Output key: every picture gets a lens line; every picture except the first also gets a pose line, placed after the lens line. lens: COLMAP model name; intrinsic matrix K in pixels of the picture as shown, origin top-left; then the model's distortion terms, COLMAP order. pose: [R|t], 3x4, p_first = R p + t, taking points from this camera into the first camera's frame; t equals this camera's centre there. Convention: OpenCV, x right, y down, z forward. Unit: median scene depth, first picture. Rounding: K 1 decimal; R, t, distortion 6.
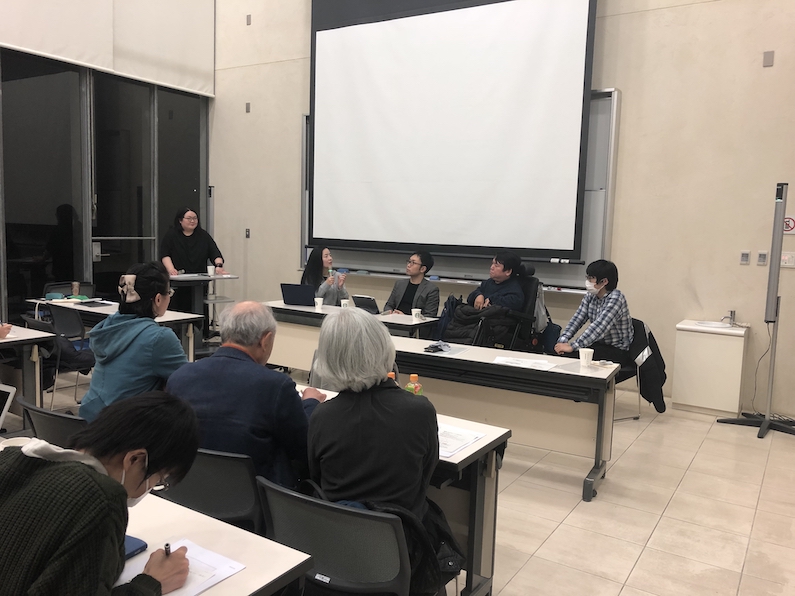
lens RADIAL K [[657.0, 0, 397.5], [0, 657.0, 298.0], [0, 0, 1]] dist [0.003531, -0.006103]
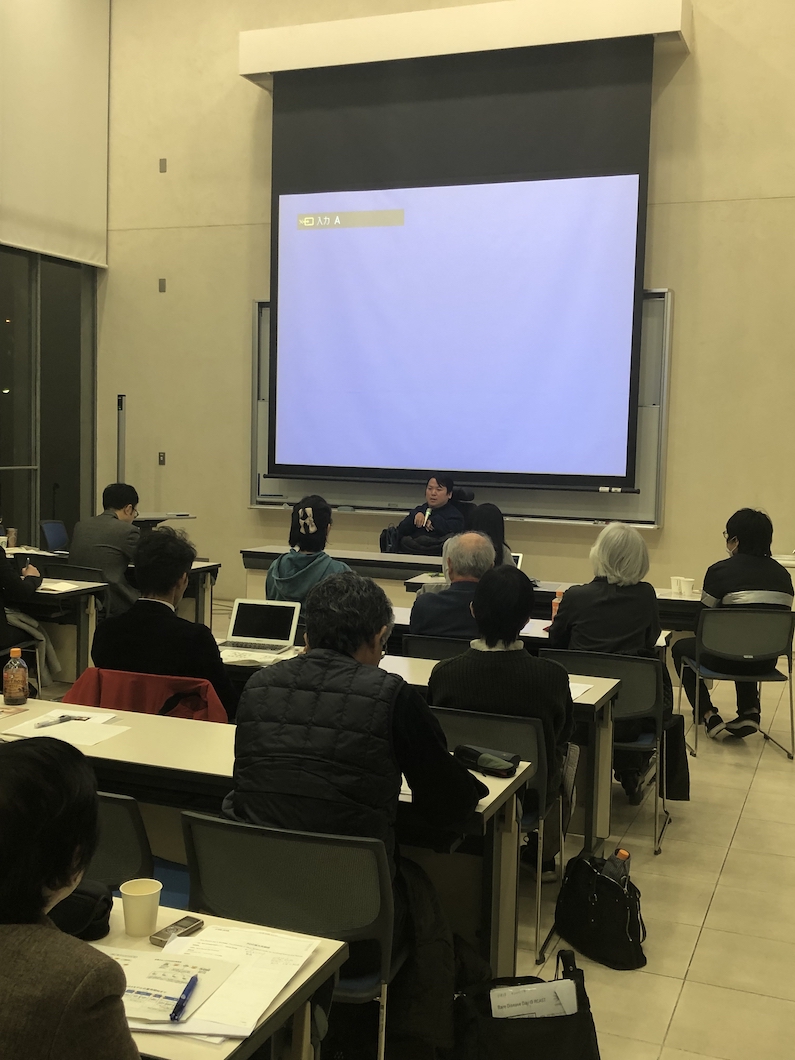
lens RADIAL K [[1170.9, 0, 397.5], [0, 1170.9, 530.0], [0, 0, 1]] dist [0.034565, 0.020899]
pose [[0.982885, -0.023822, 0.182675, -0.238515], [0.028218, 0.999371, -0.021502, 0.016191], [-0.182048, 0.026289, 0.982938, -0.343212]]
